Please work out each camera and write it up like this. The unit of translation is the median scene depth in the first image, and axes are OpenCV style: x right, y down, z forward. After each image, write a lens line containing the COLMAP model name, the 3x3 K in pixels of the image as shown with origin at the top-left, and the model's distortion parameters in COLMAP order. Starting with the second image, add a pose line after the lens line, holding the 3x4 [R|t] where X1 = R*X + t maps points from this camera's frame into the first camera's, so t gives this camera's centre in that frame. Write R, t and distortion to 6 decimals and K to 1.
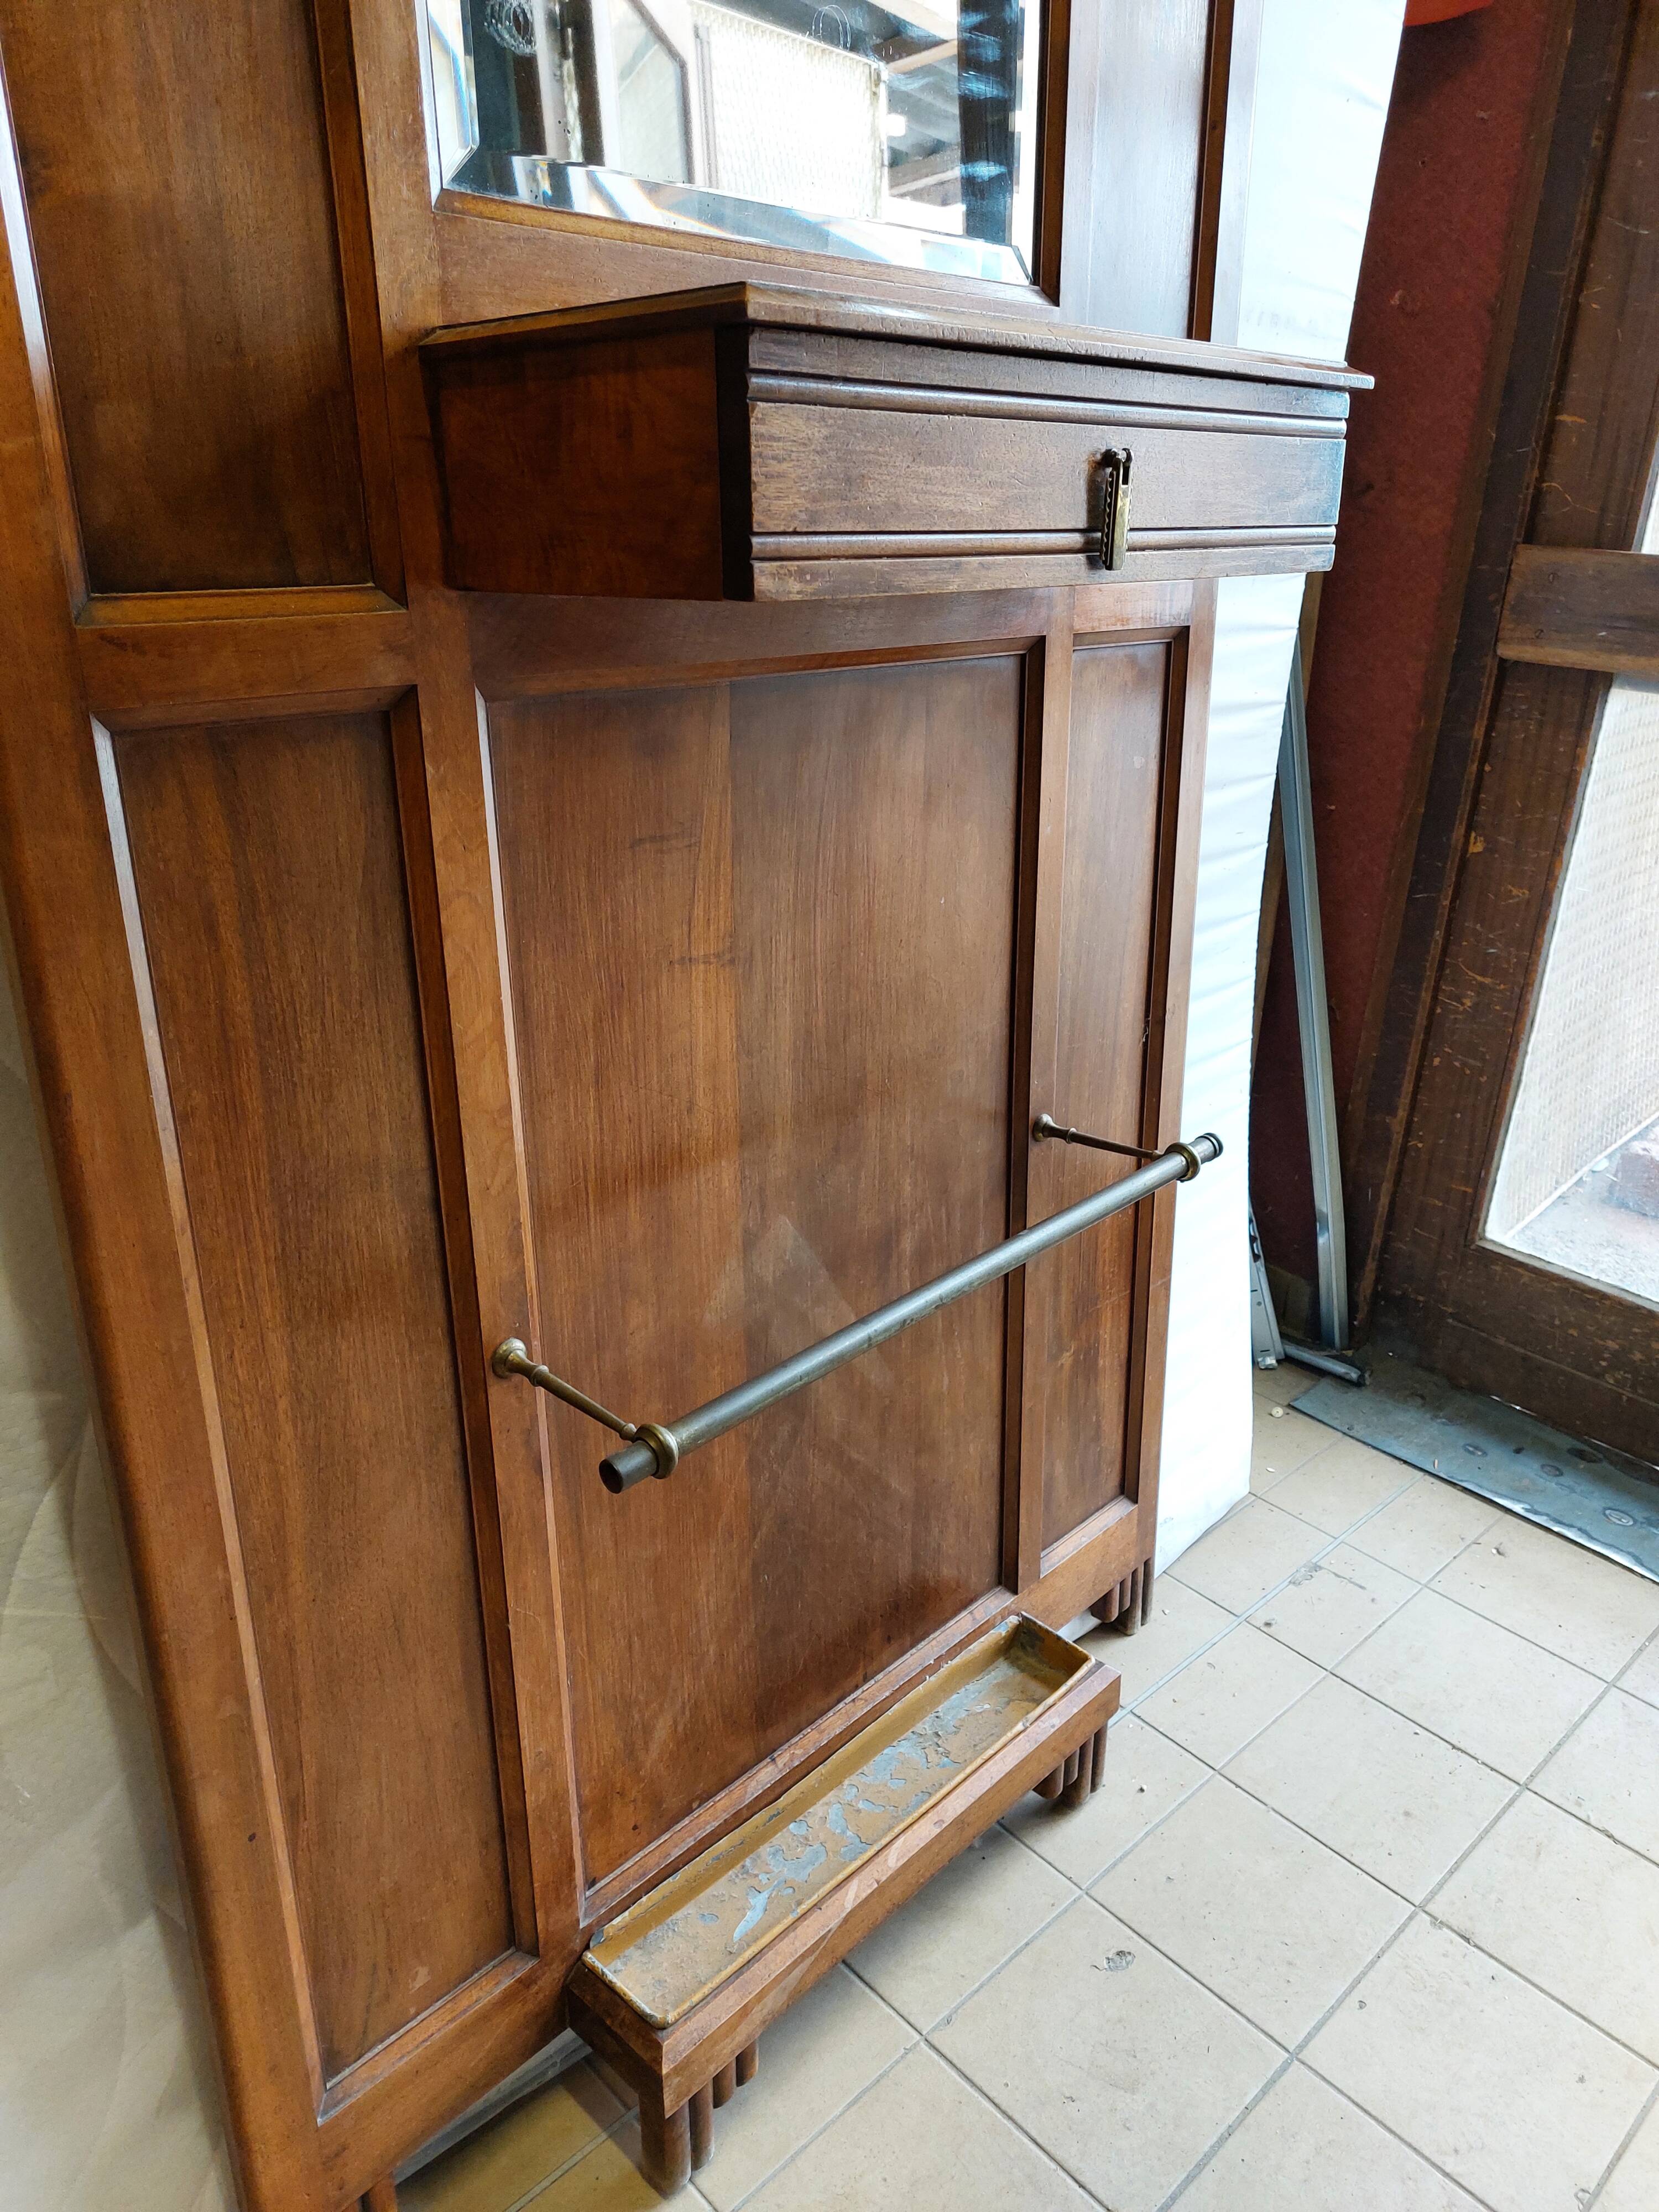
lens RADIAL K [[1574.3, 0, 830.7], [0, 1574.3, 1114.7], [0, 0, 1]] dist [0.059098, -0.050307]
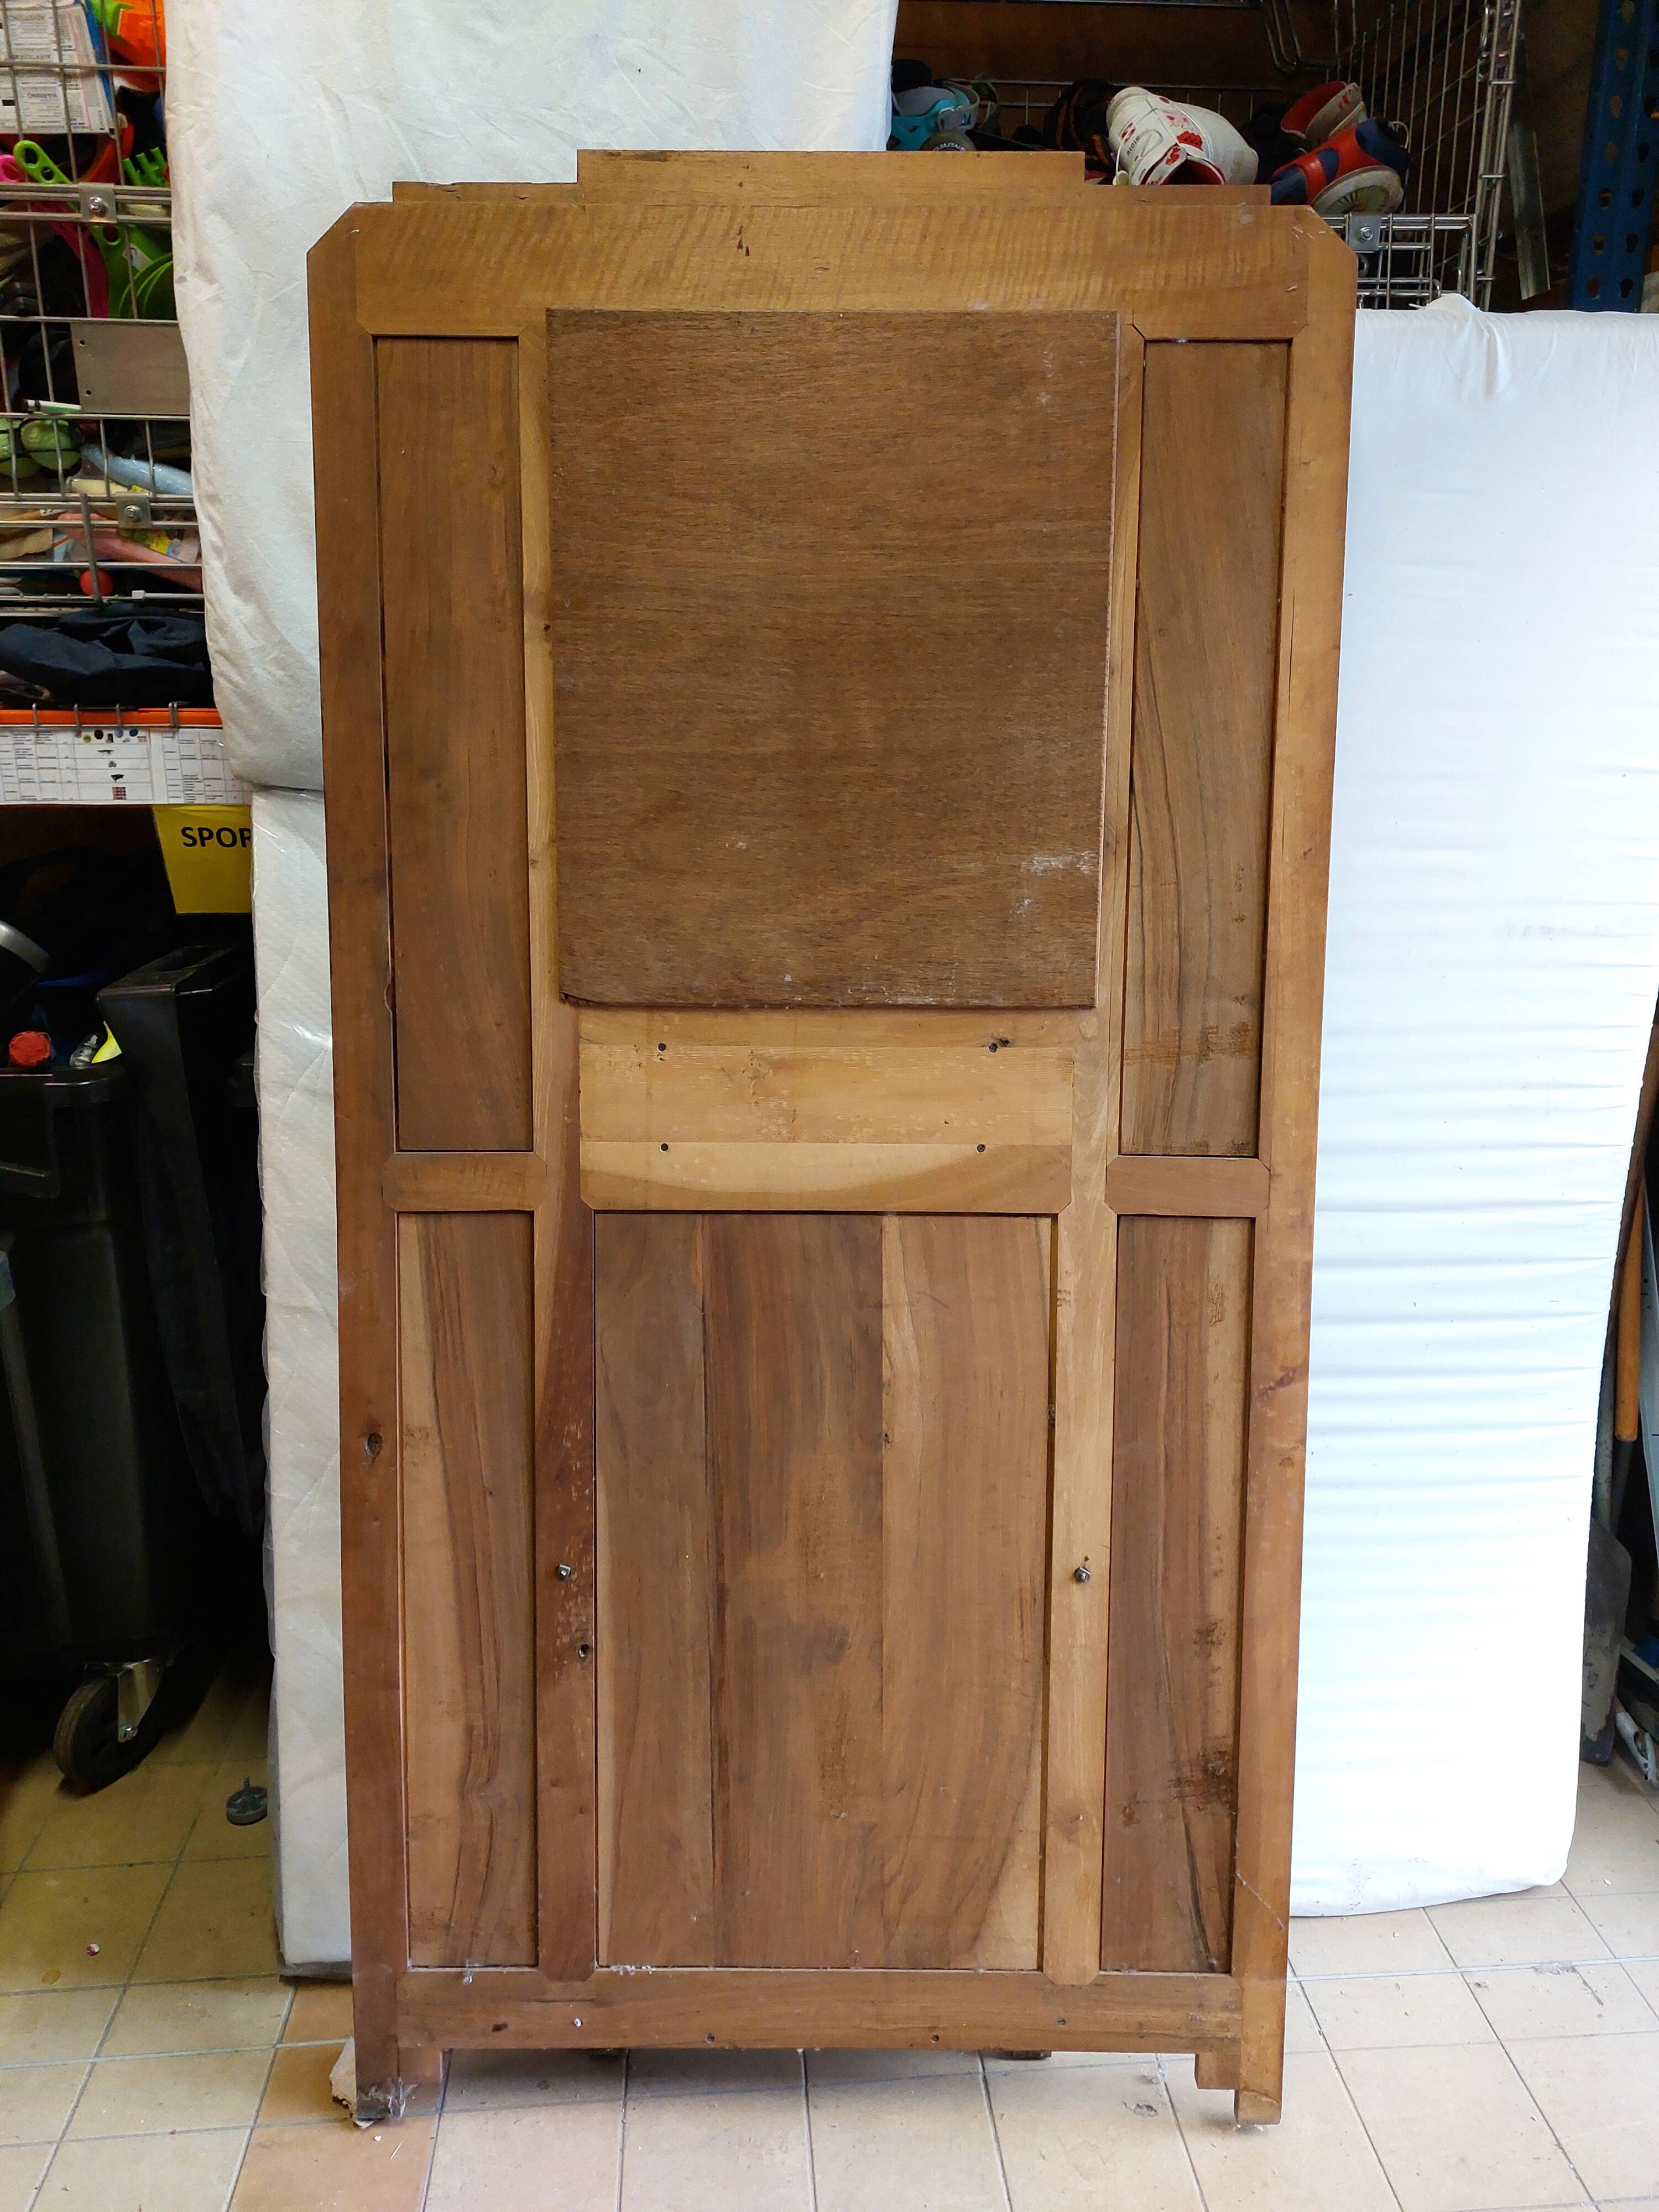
lens RADIAL K [[1574.3, 0, 825.0], [0, 1574.3, 1113.3], [0, 0, 1]] dist [0.059098, -0.050307]
pose [[0.775066, 0.137494, -0.616740, 0.806933], [-0.216817, 0.974651, -0.055192, -0.188523], [0.593518, 0.176497, 0.785229, -0.438994]]
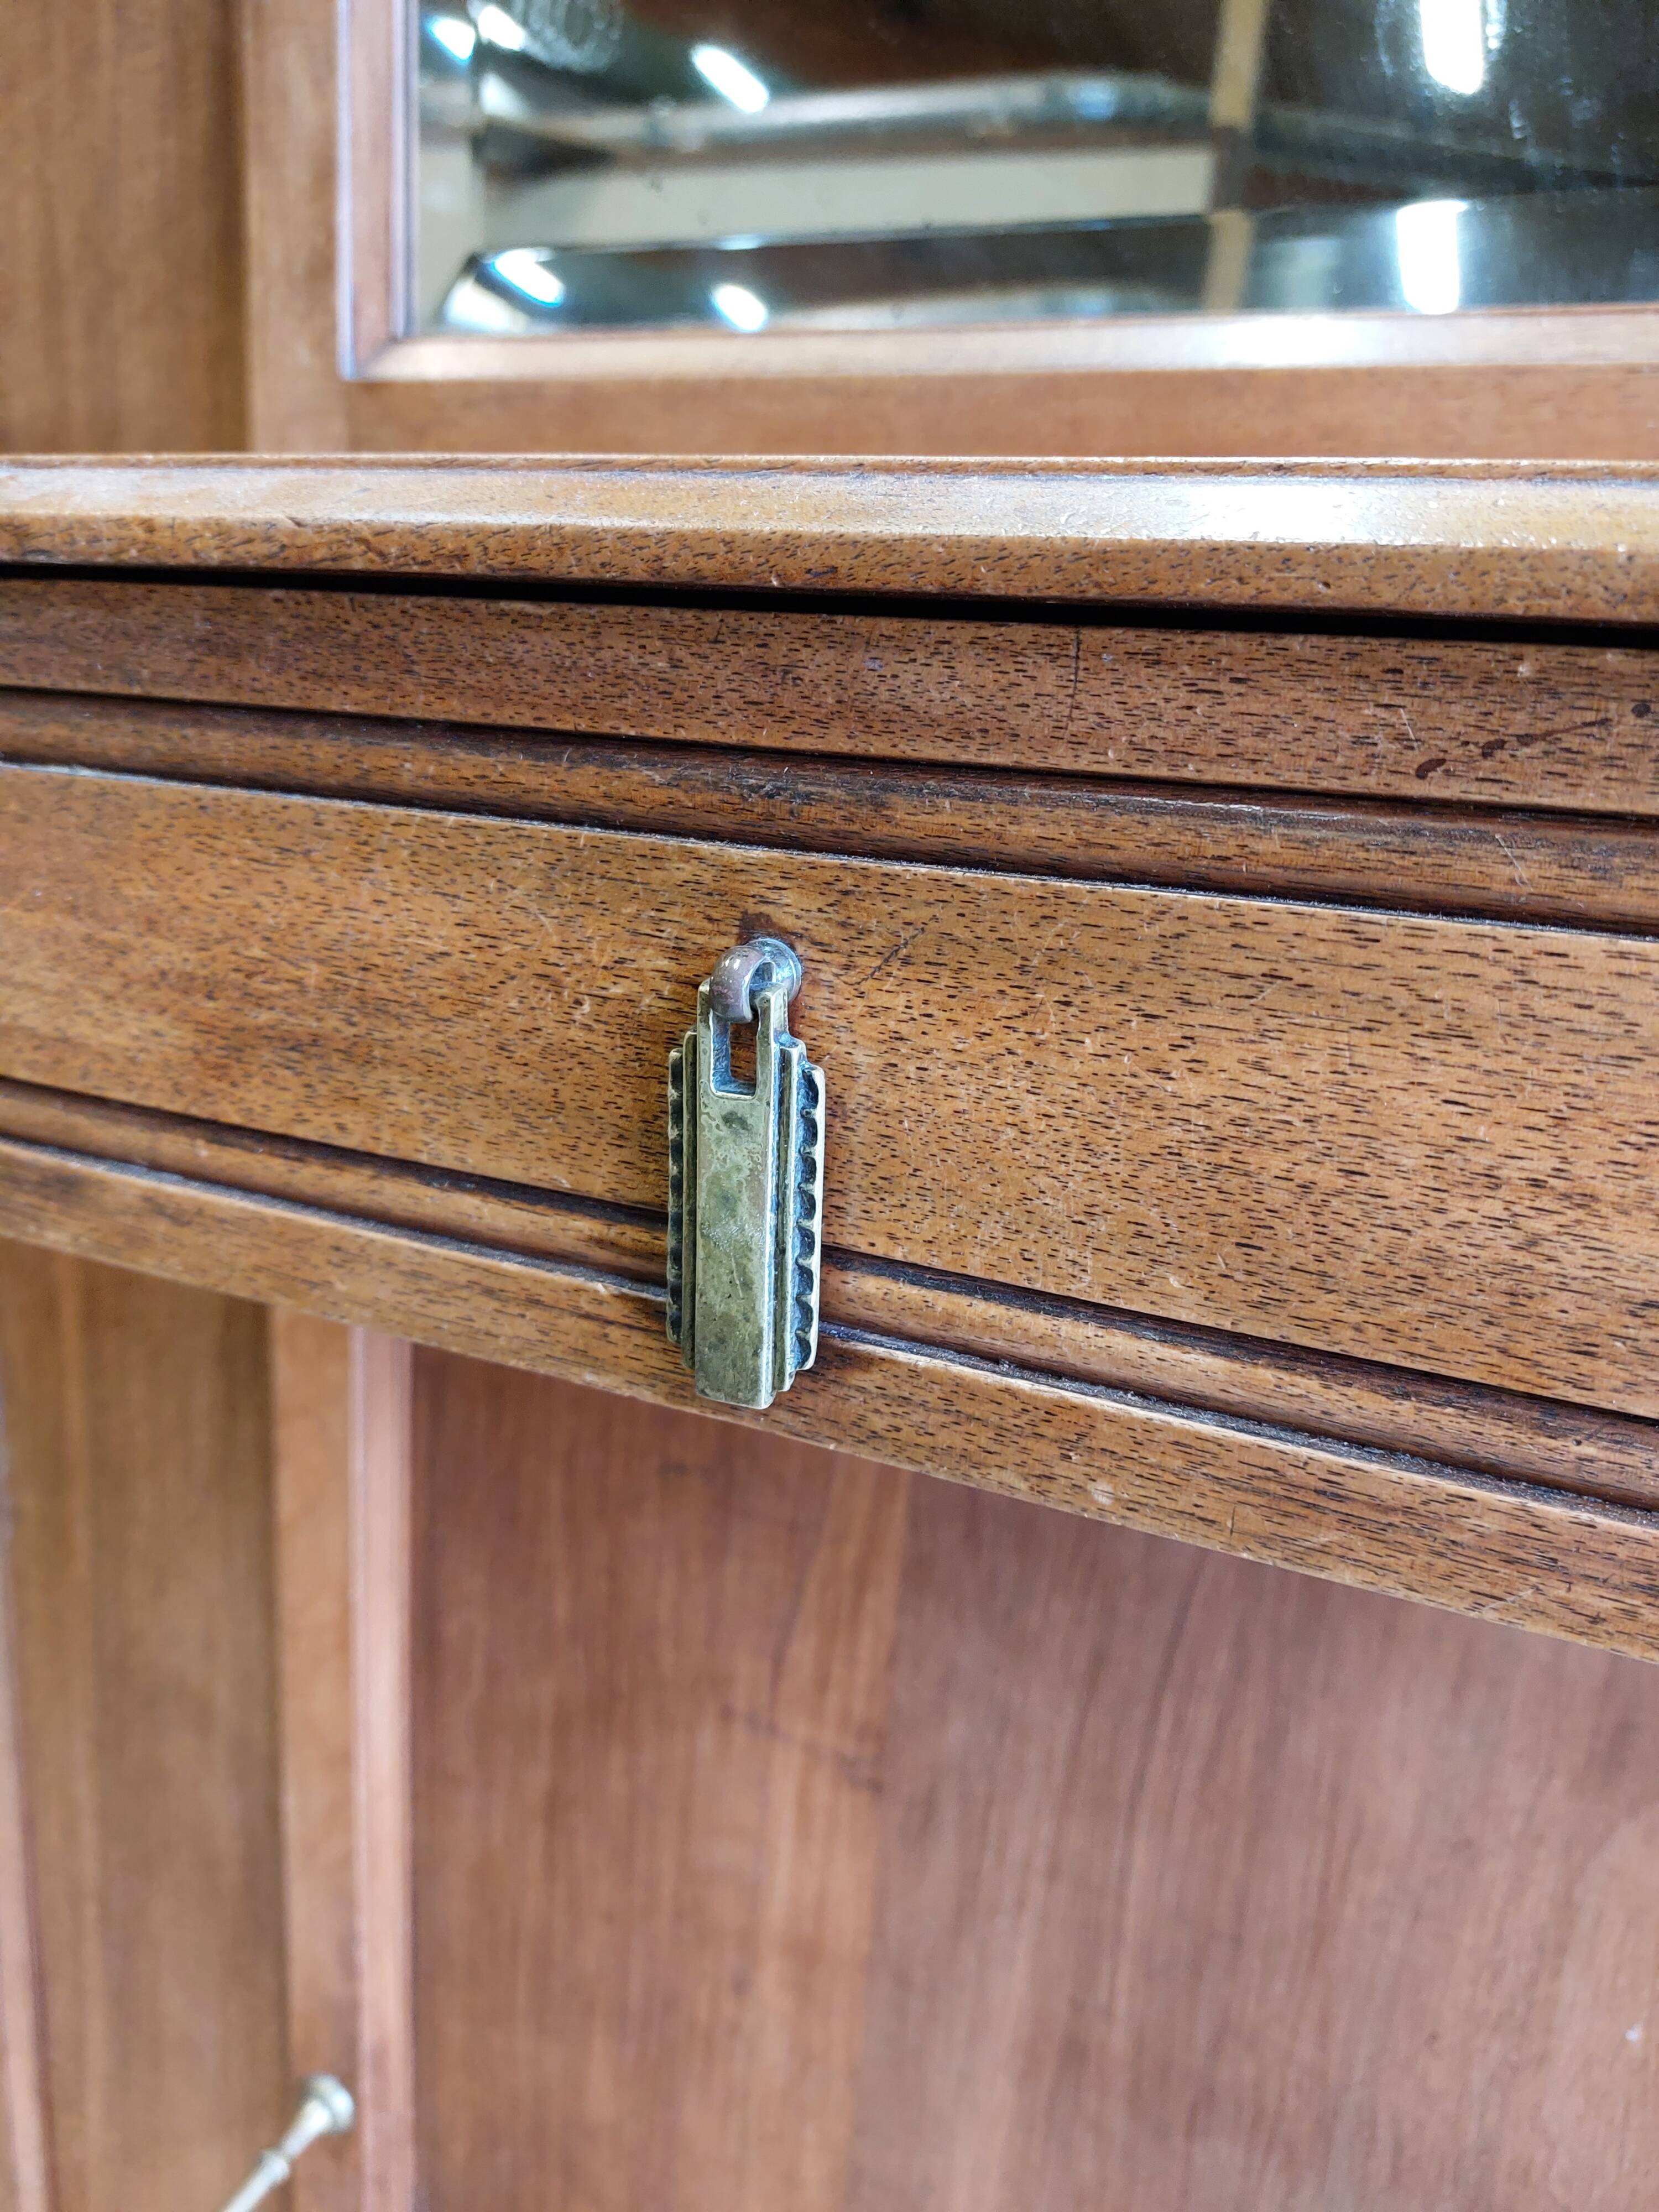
lens RADIAL K [[1644.1, 0, 828.5], [0, 1644.1, 1114.0], [0, 0, 1]] dist [-0.004468, -0.007362]
pose [[0.323526, 0.268207, -0.907412, 0.299025], [-0.382302, 0.914280, 0.133932, -0.318579], [0.865550, 0.303575, 0.398329, 0.680922]]
